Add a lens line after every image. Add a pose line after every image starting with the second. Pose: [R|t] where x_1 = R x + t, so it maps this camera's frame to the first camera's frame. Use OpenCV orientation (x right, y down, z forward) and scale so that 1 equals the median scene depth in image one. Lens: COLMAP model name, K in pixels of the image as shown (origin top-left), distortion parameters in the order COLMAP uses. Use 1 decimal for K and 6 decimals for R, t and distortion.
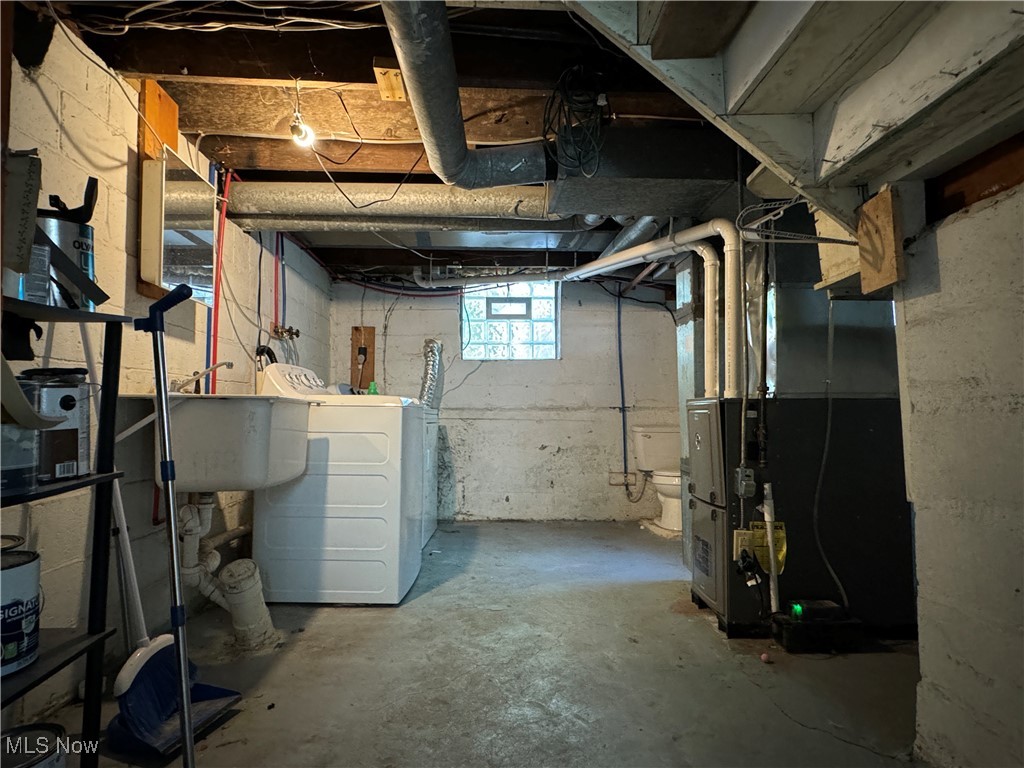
lens RADIAL K [[595.6, 0, 511.6], [0, 595.6, 382.5], [0, 0, 1]] dist [0.010489, 0.000626]
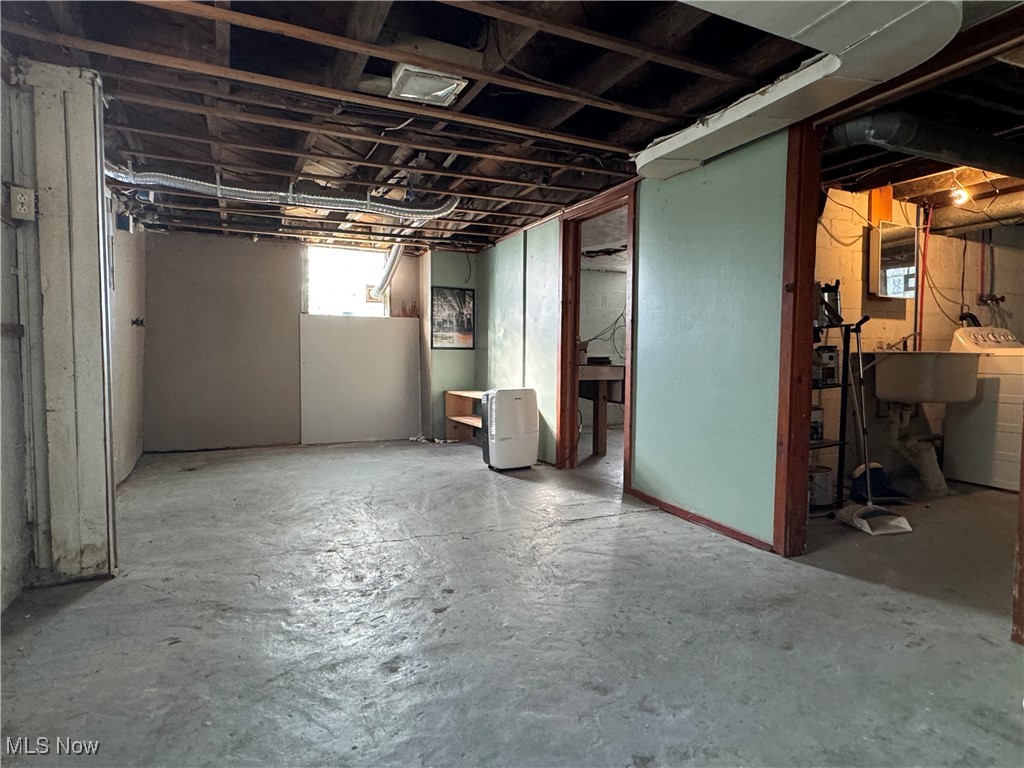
lens RADIAL K [[595.6, 0, 512.4], [0, 595.6, 385.3], [0, 0, 1]] dist [0.010489, 0.000626]
pose [[0.401805, 0.037214, -0.914969, 0.713127], [0.048337, 0.996919, 0.061774, -0.048439], [0.914449, -0.069048, 0.398768, -0.870250]]
